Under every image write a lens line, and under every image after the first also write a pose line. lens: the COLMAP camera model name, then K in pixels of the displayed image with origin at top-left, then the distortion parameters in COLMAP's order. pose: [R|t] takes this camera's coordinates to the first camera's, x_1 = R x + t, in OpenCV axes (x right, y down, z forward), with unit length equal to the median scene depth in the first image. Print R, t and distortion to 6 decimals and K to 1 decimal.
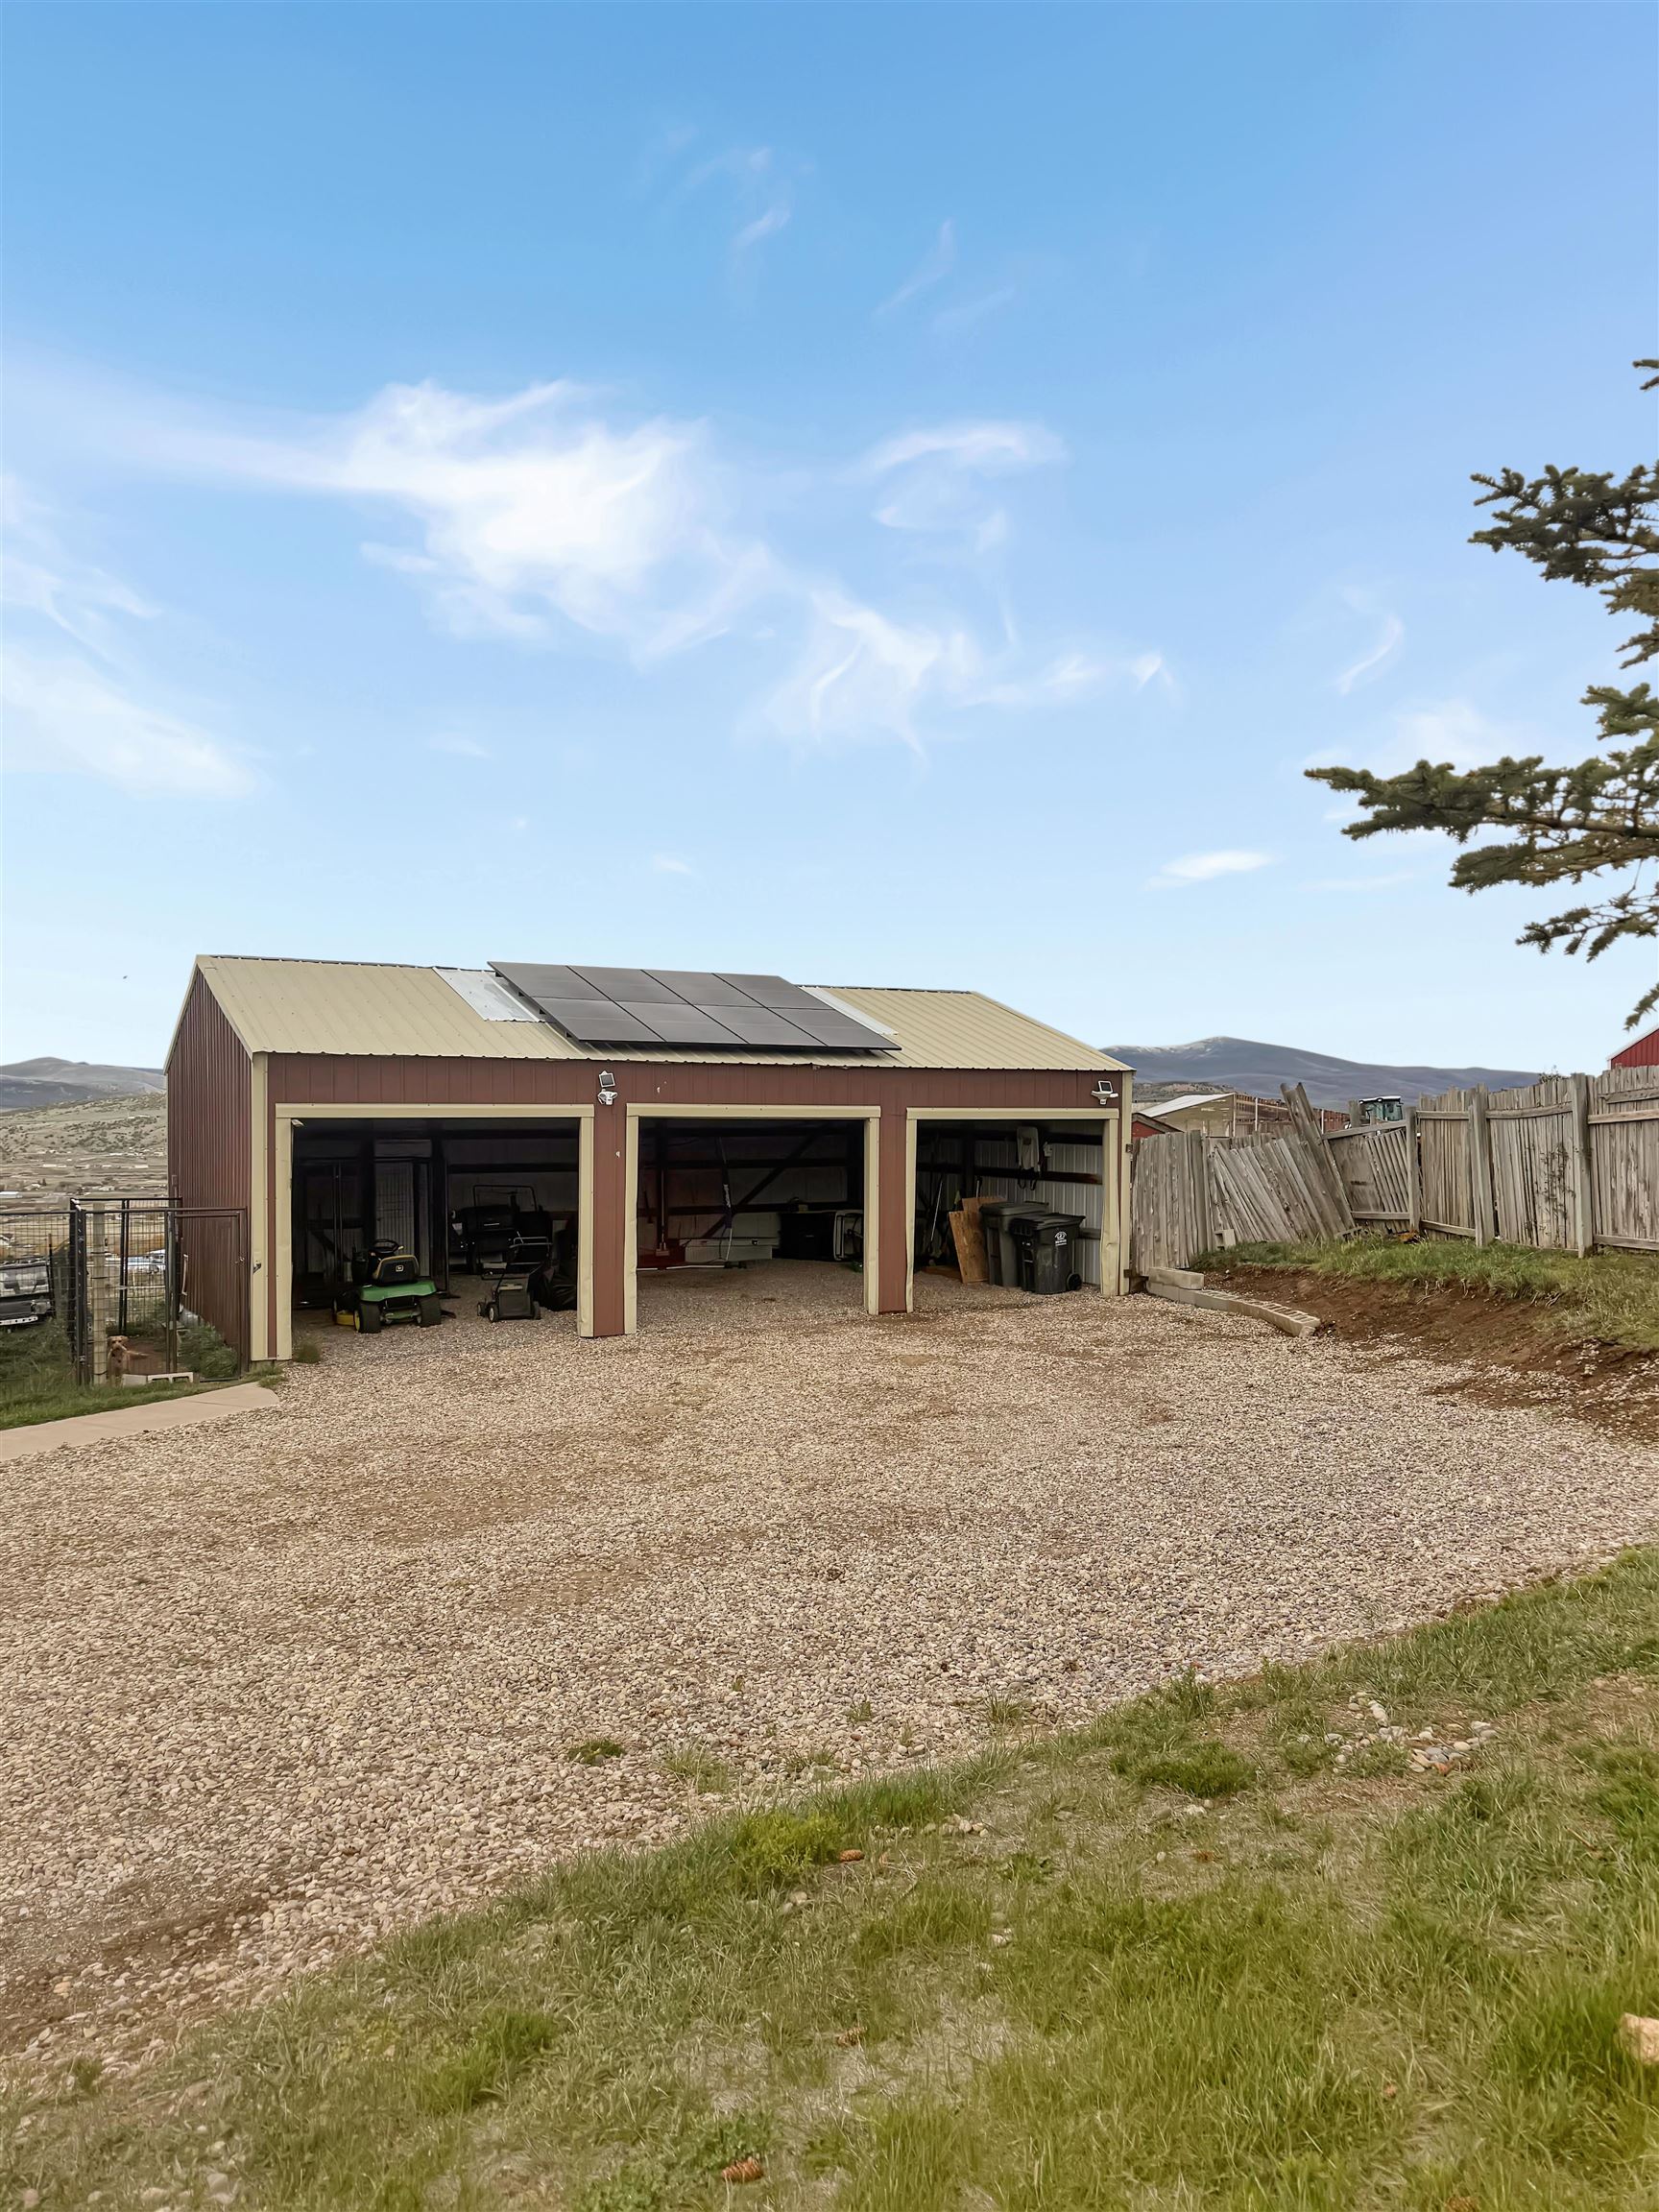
lens RADIAL K [[2015.3, 0, 829.5], [0, 2015.3, 1106.0], [0, 0, 1]] dist [-0.001478, 0.004883]
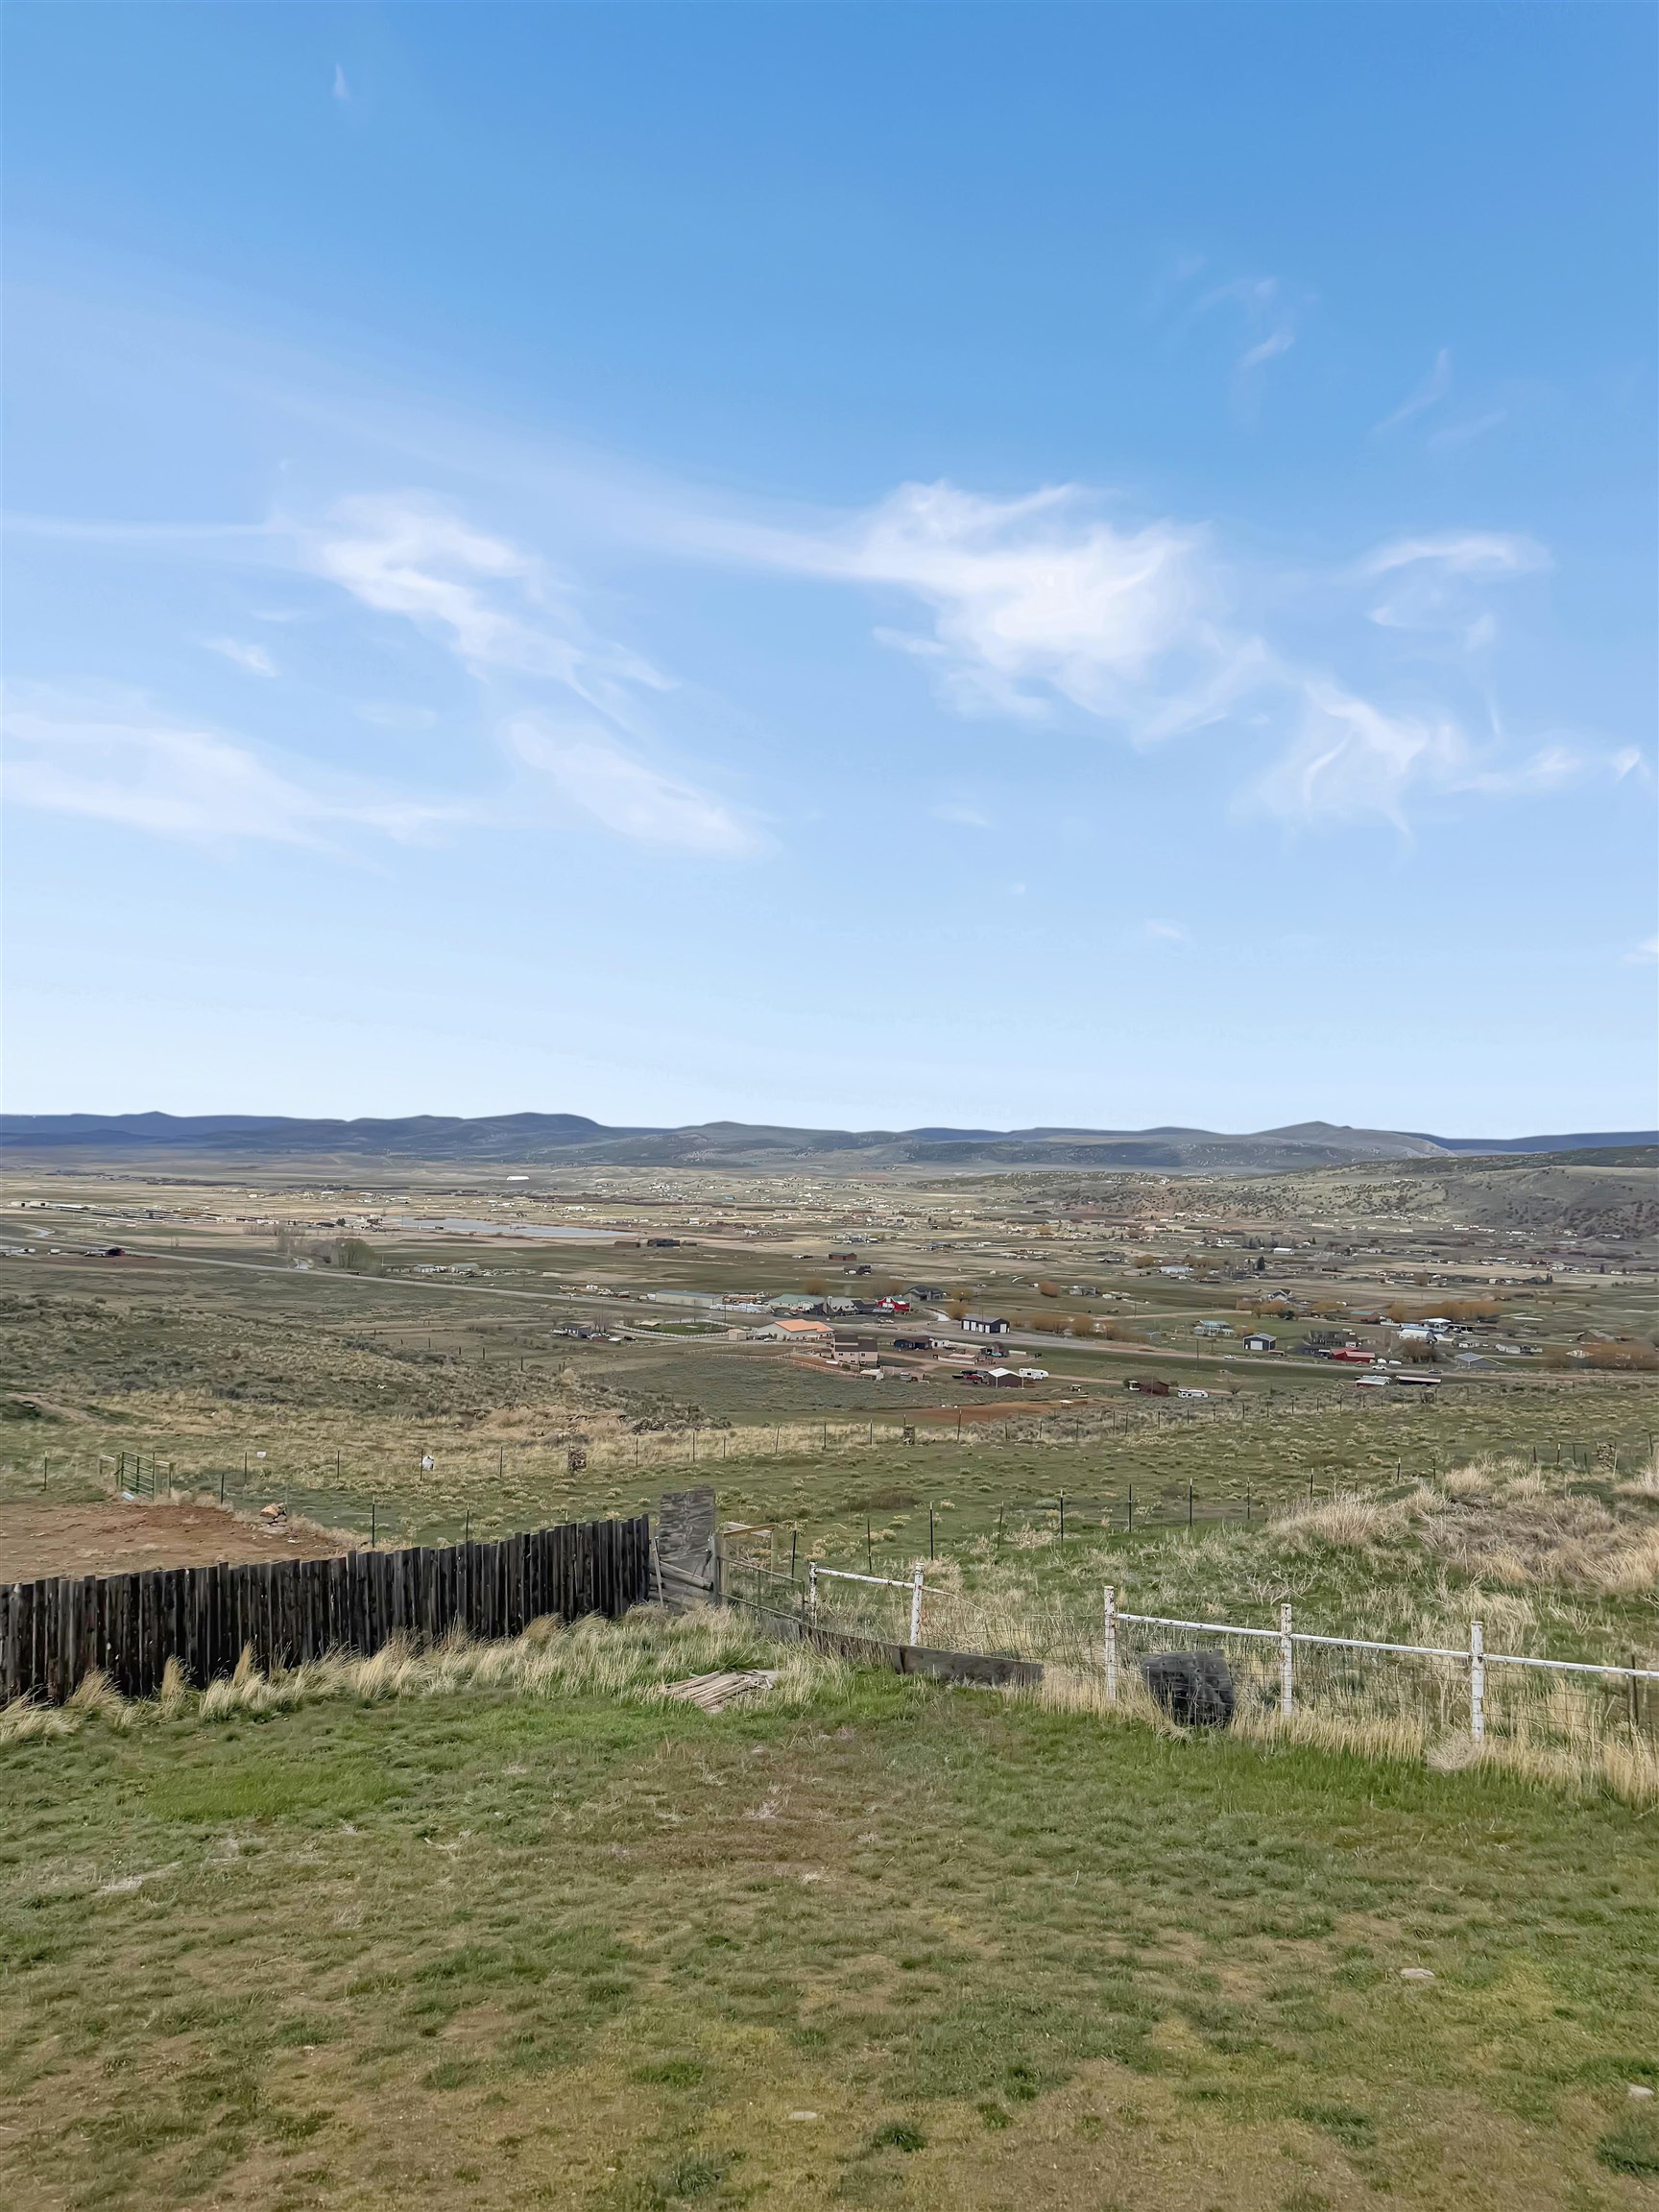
lens RADIAL K [[1802.7, 0, 829.5], [0, 1802.7, 1106.0], [0, 0, 1]] dist [-0.004642, -0.003451]
pose [[0.999633, 0.023993, 0.012575, -0.274626], [-0.023773, 0.999567, -0.017339, -0.004125], [-0.012985, 0.017034, 0.999771, 0.035284]]
